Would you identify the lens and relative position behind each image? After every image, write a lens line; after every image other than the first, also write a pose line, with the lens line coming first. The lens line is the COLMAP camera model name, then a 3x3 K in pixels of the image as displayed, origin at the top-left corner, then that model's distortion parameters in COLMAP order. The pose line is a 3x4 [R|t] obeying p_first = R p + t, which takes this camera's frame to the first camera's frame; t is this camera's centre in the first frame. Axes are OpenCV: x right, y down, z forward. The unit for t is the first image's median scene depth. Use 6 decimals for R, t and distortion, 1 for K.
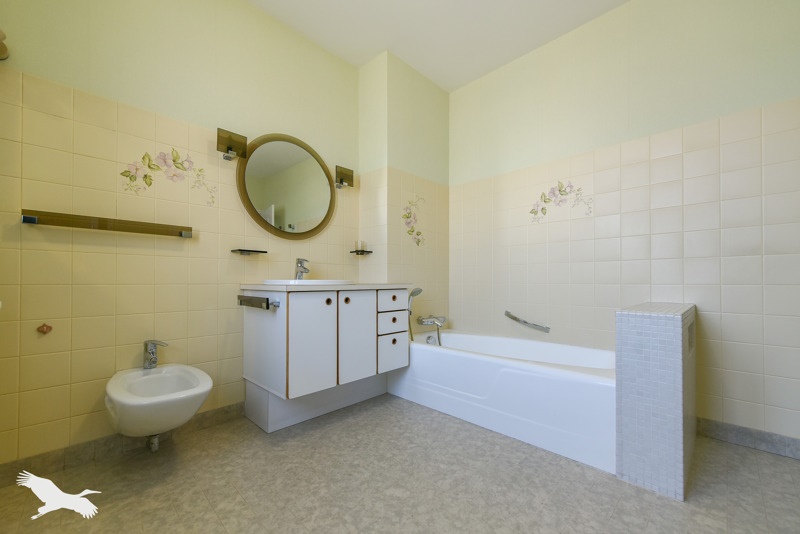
lens RADIAL K [[328.8, 0, 400.5], [0, 328.8, 285.8], [0, 0, 1]] dist [0.001740, -0.000097]
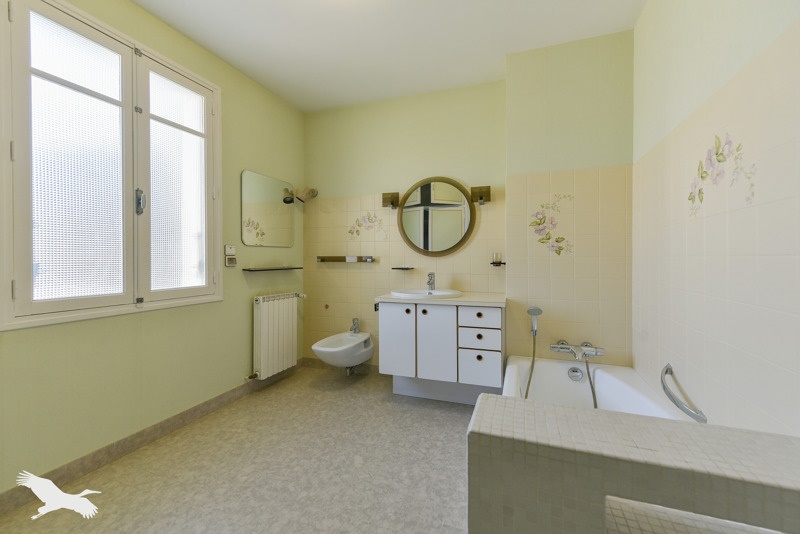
lens RADIAL K [[316.1, 0, 400.0], [0, 316.1, 267.0], [0, 0, 1]] dist [-0.000972, -0.000252]
pose [[0.409565, 0.021759, -0.912022, 0.893178], [-0.006548, 0.999760, 0.020912, -0.151586], [0.912258, -0.002593, 0.409609, 0.442318]]
